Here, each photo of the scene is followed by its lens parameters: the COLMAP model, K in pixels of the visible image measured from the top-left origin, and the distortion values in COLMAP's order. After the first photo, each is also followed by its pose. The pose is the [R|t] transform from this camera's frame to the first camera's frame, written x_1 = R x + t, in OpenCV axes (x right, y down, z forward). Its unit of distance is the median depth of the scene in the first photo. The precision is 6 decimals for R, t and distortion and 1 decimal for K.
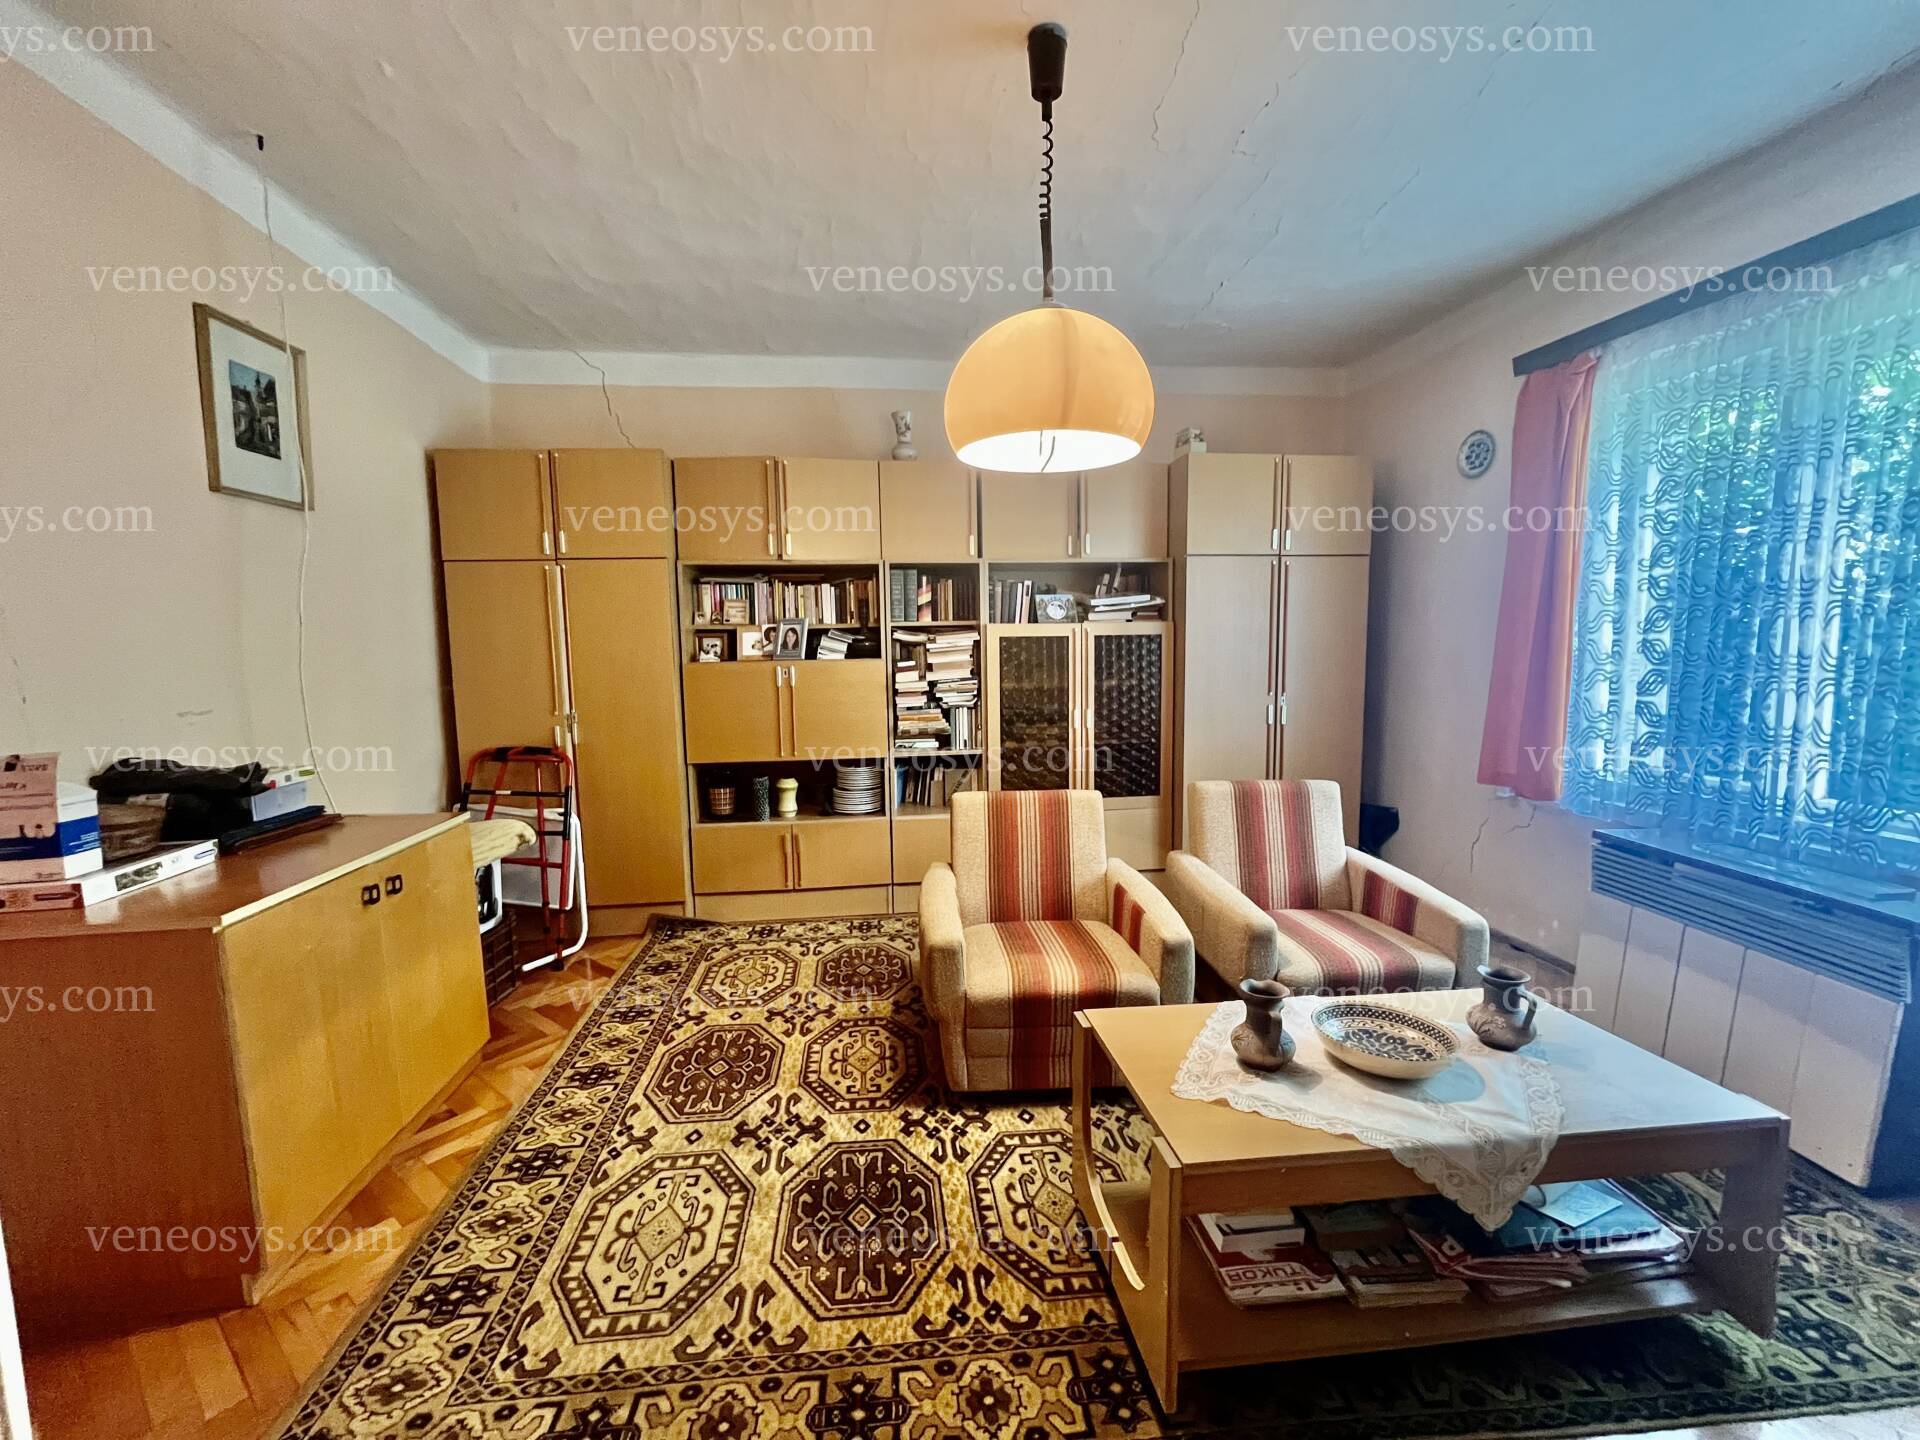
lens RADIAL K [[780.2, 0, 956.2], [0, 780.2, 719.5], [0, 0, 1]] dist [-0.000146, -0.000061]
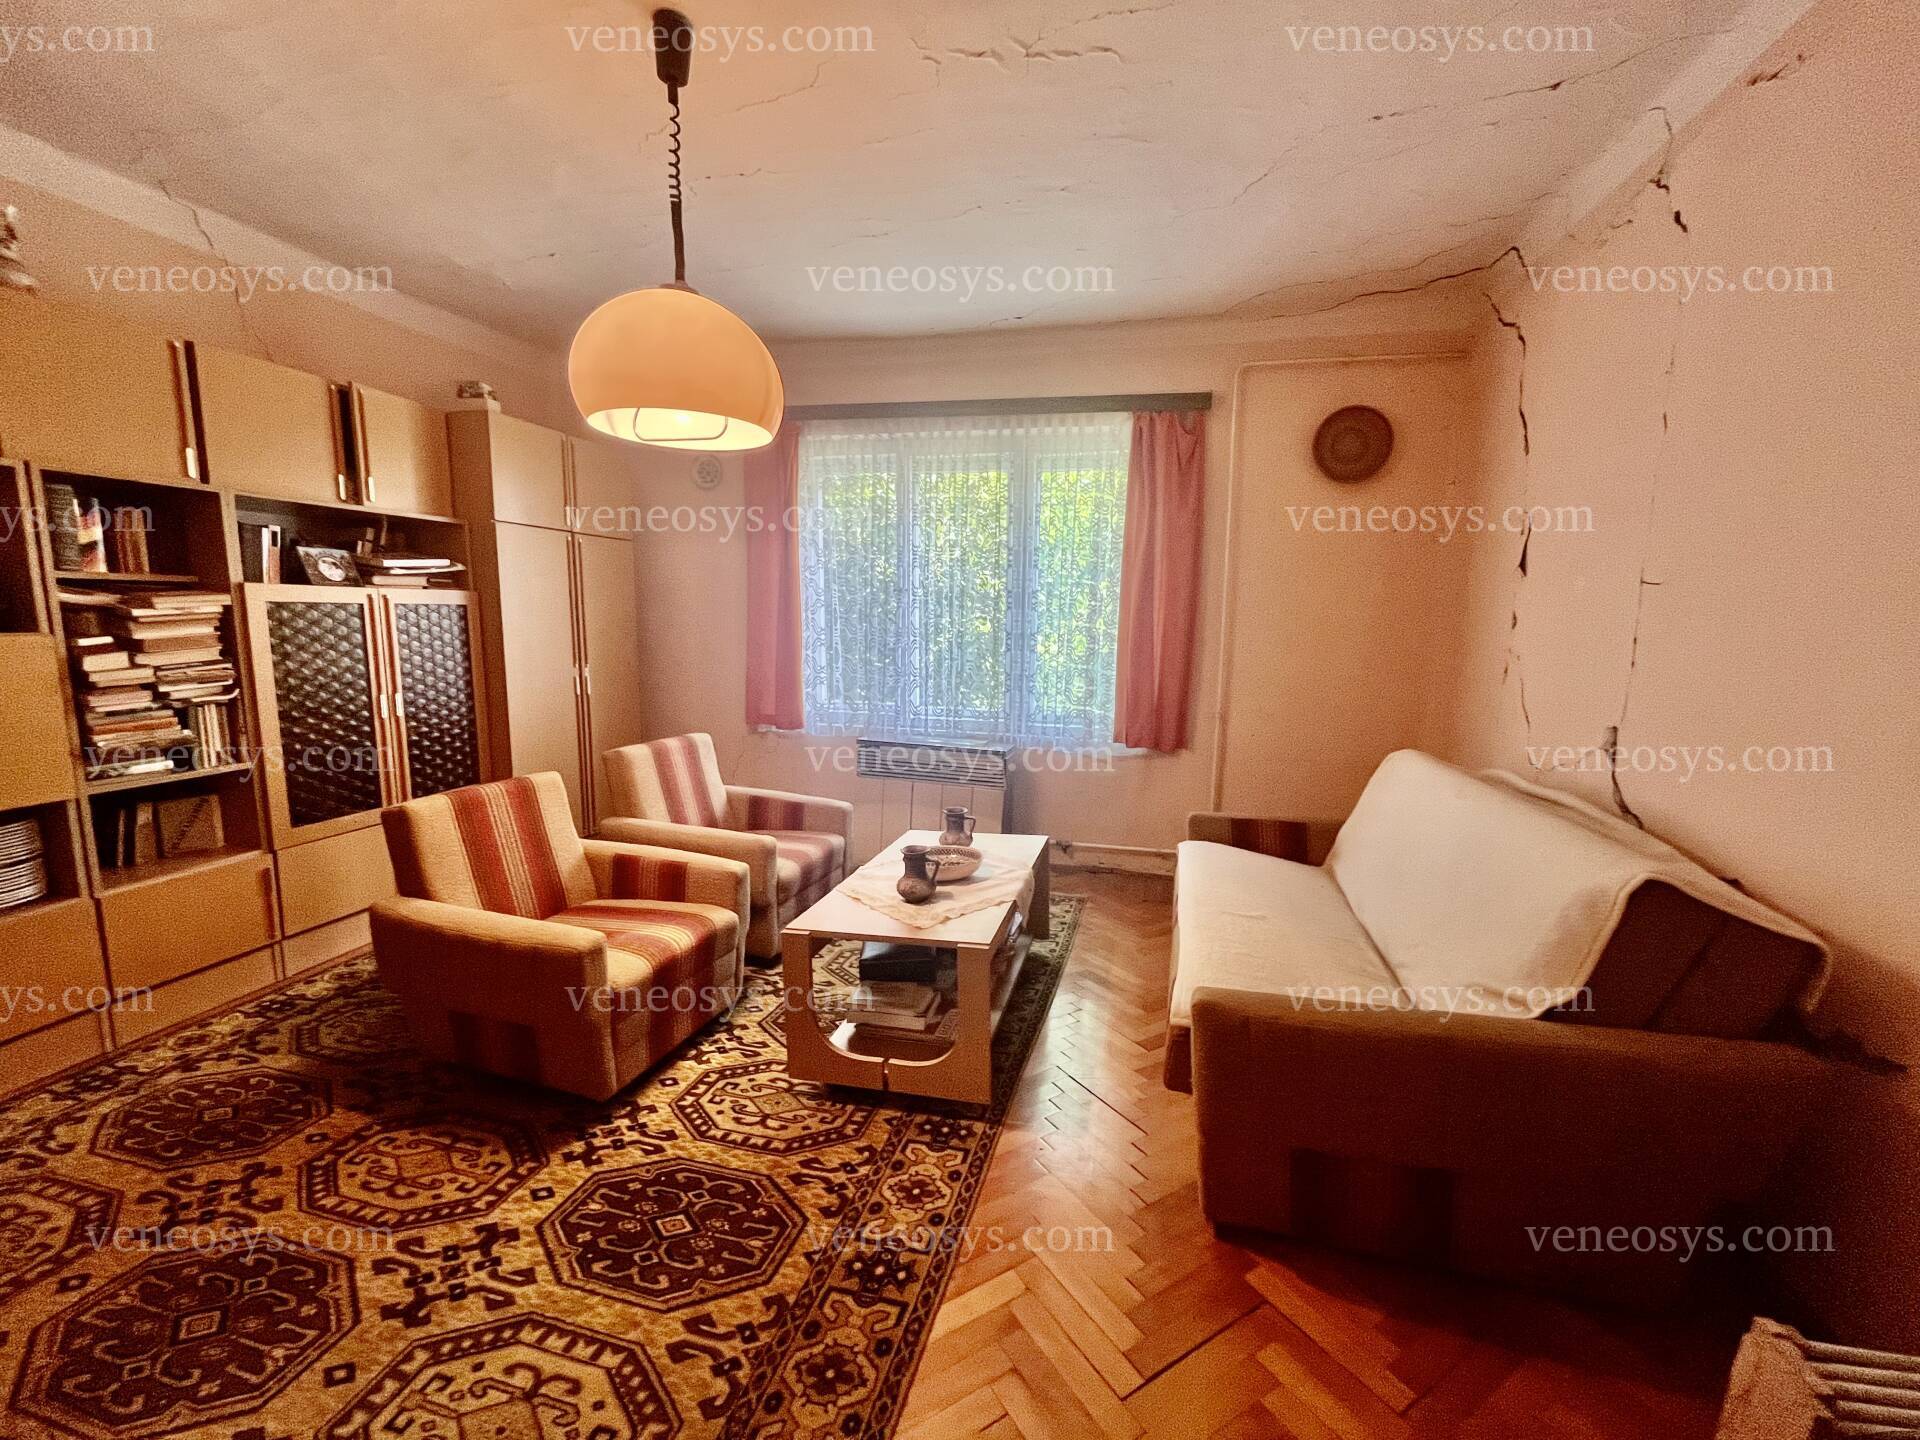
lens RADIAL K [[780.2, 0, 956.2], [0, 780.2, 719.5], [0, 0, 1]] dist [-0.000146, -0.000061]
pose [[0.364485, -0.104801, 0.925293, -0.638956], [0.077914, 0.993595, 0.081845, -0.012449], [-0.927944, 0.042262, 0.370316, 0.249479]]
